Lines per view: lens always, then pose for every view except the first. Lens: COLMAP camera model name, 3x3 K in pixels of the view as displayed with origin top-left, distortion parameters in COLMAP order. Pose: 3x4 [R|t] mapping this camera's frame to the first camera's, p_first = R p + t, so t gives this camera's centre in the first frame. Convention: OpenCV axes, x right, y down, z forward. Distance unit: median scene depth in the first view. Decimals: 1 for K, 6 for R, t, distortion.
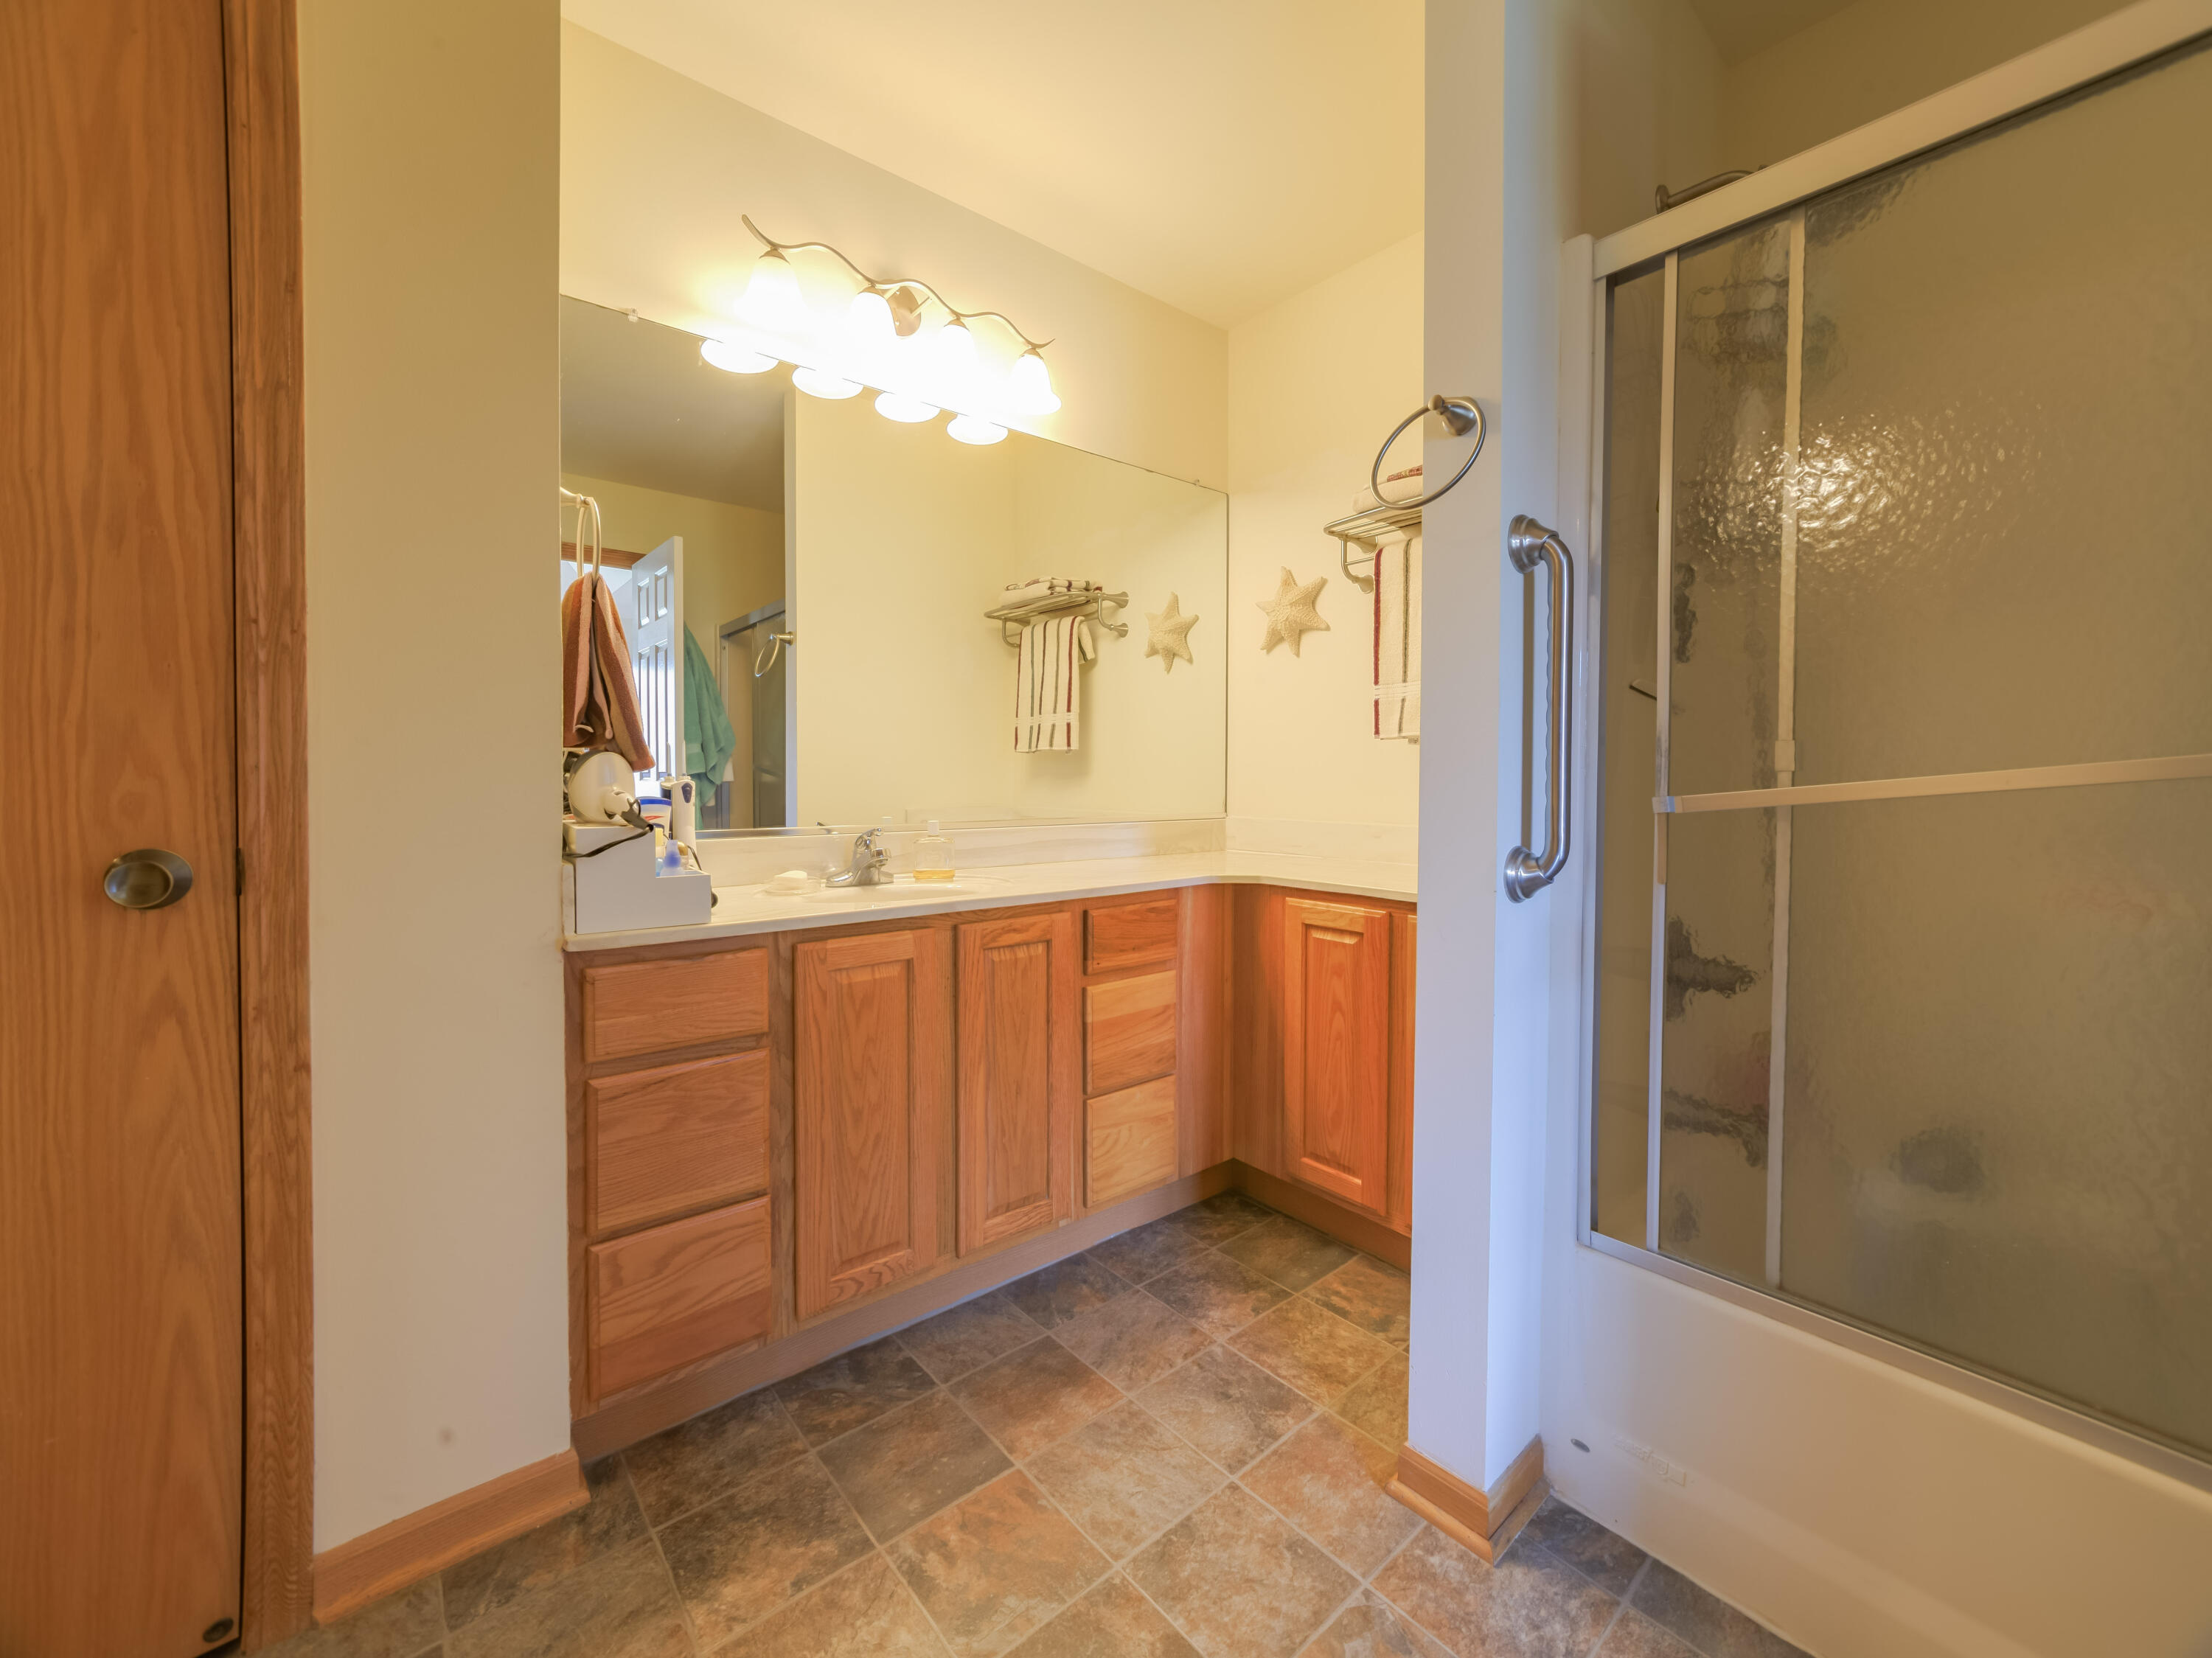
lens RADIAL K [[881.4, 0, 1128.4], [0, 881.4, 791.8], [0, 0, 1]] dist [0.001617, 0.000103]
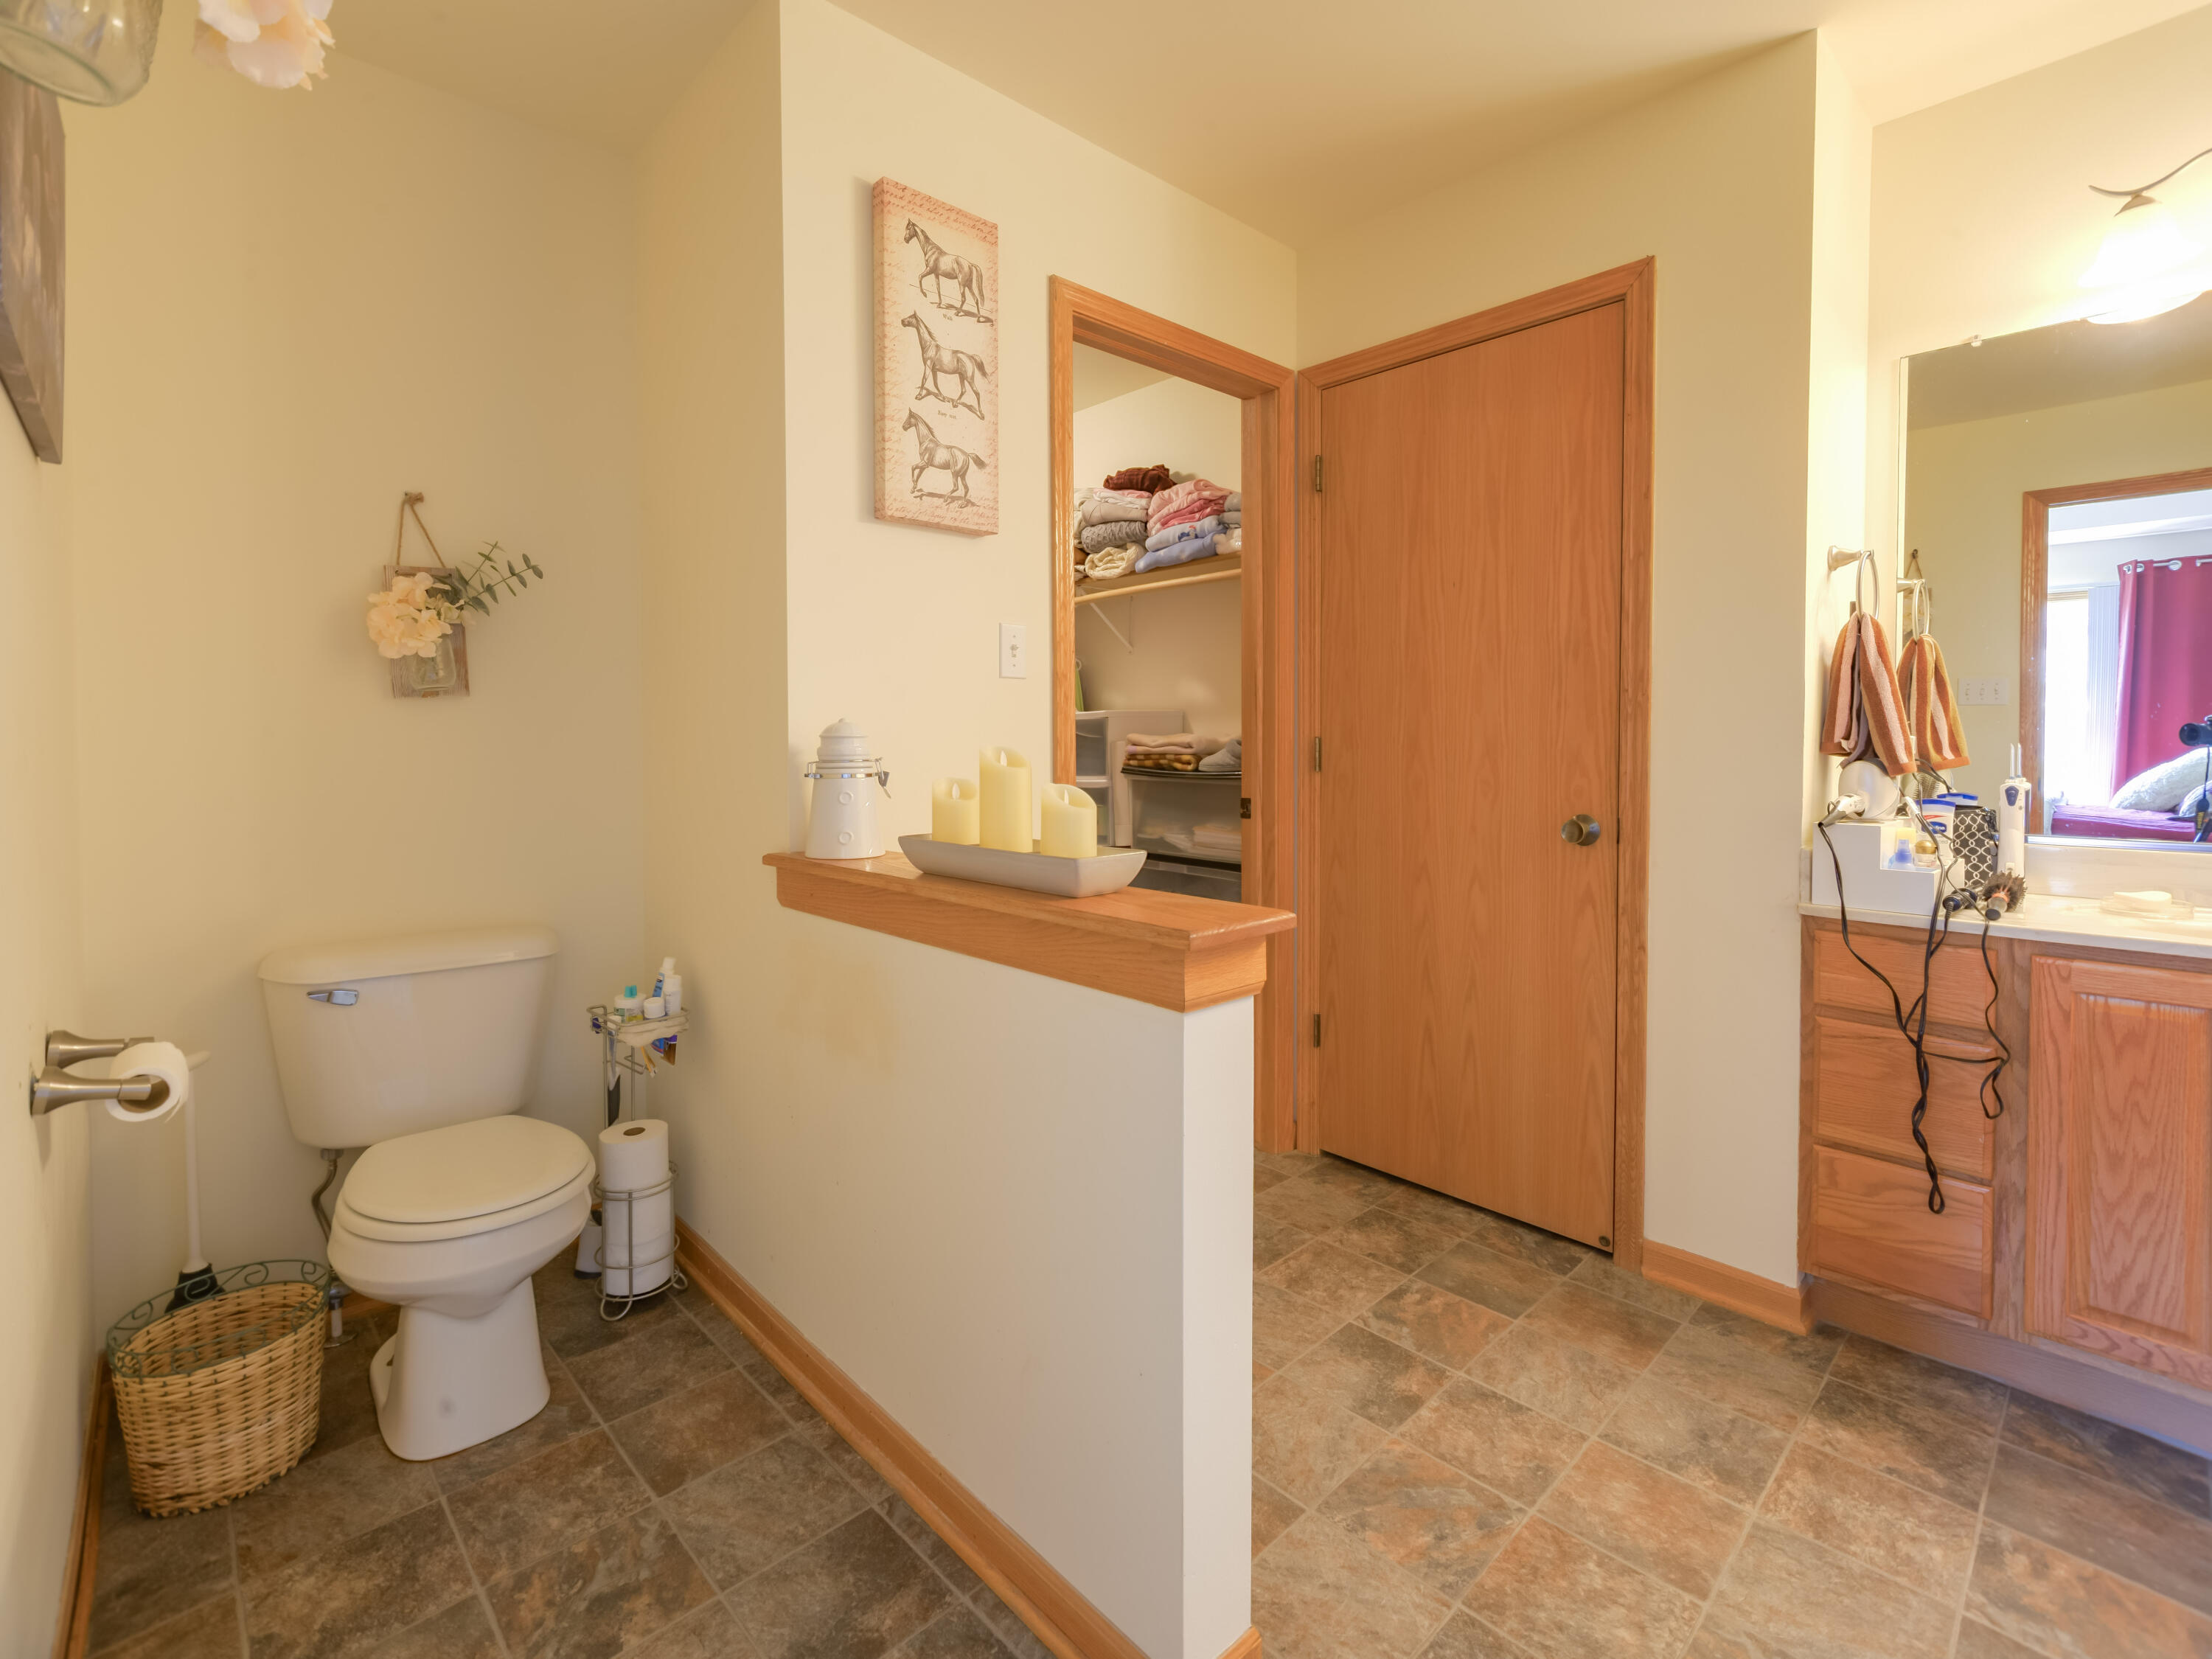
lens RADIAL K [[1061.8, 0, 1109.3], [0, 1061.8, 758.6], [0, 0, 1]] dist [0.001152, -0.000002]
pose [[0.050150, 0.021790, -0.998504, 1.148849], [-0.017645, 0.999625, 0.020929, -0.052728], [0.998586, 0.016569, 0.050516, 0.281923]]
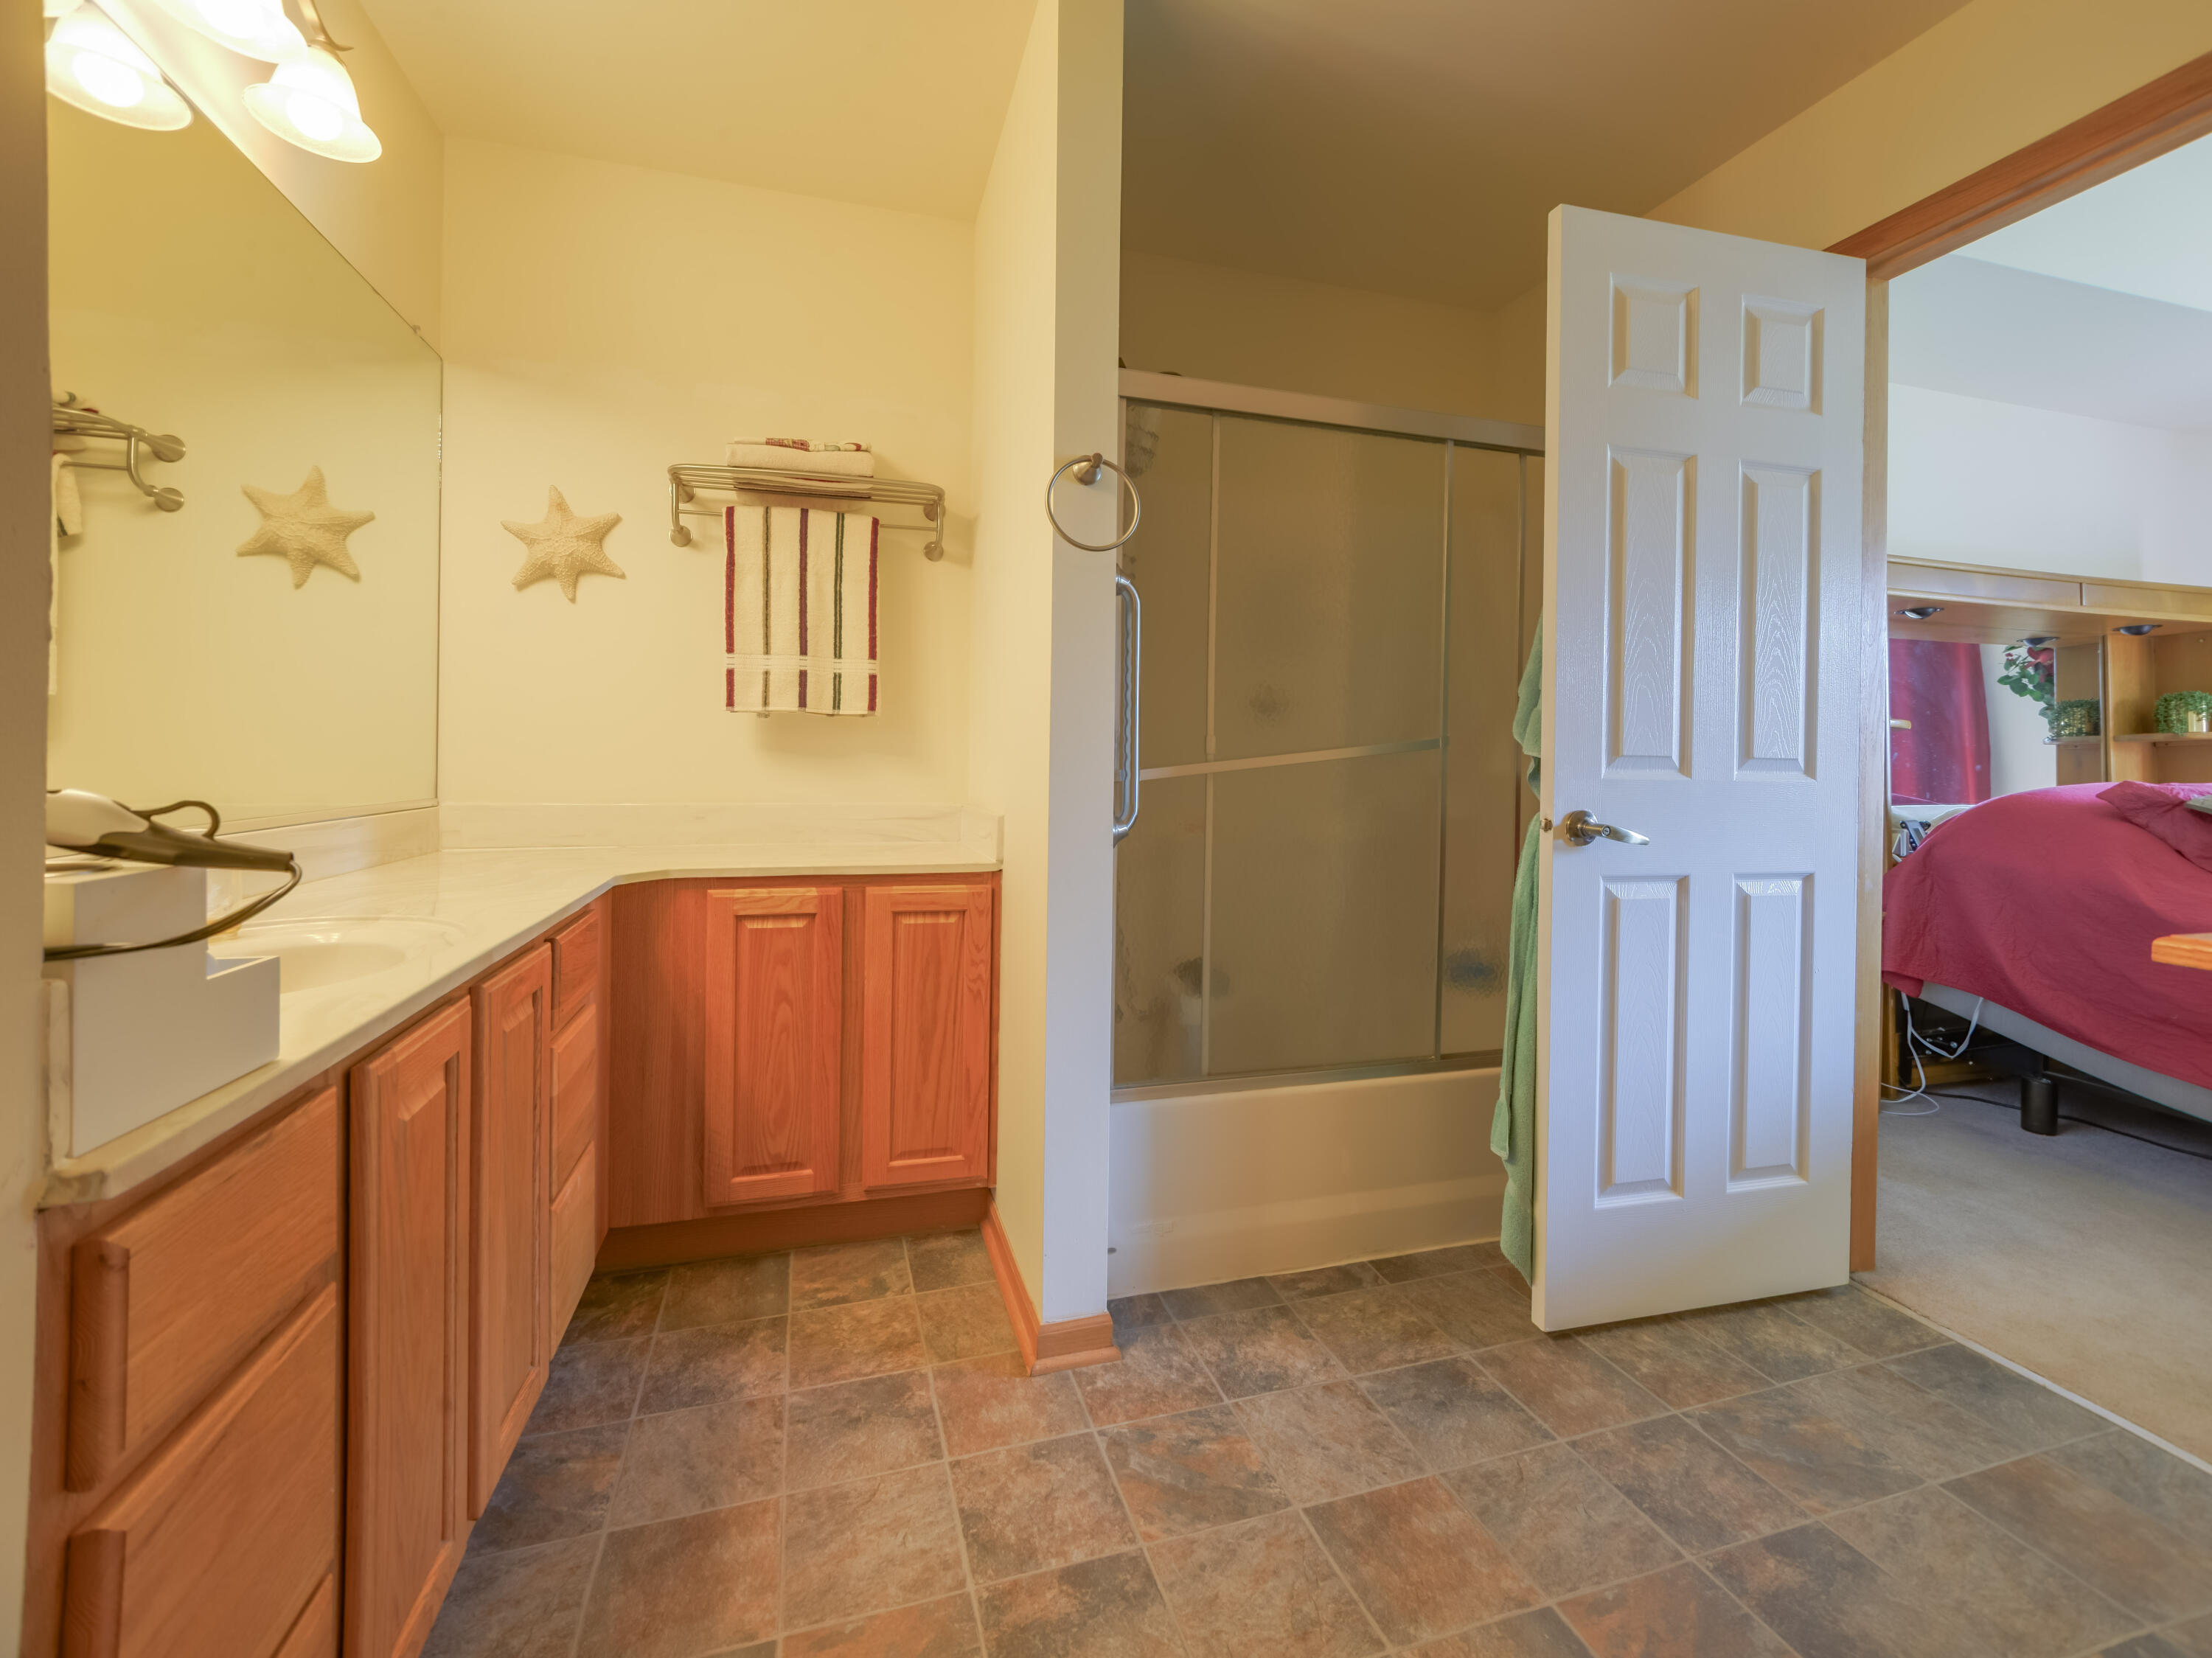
lens RADIAL K [[935.2, 0, 1101.8], [0, 935.2, 763.5], [0, 0, 1]] dist [0.000441, -0.000506]
pose [[0.414021, -0.002250, 0.910264, -0.647396], [0.005036, 0.999987, 0.000181, -0.004627], [-0.910253, 0.004509, 0.414027, 0.339279]]
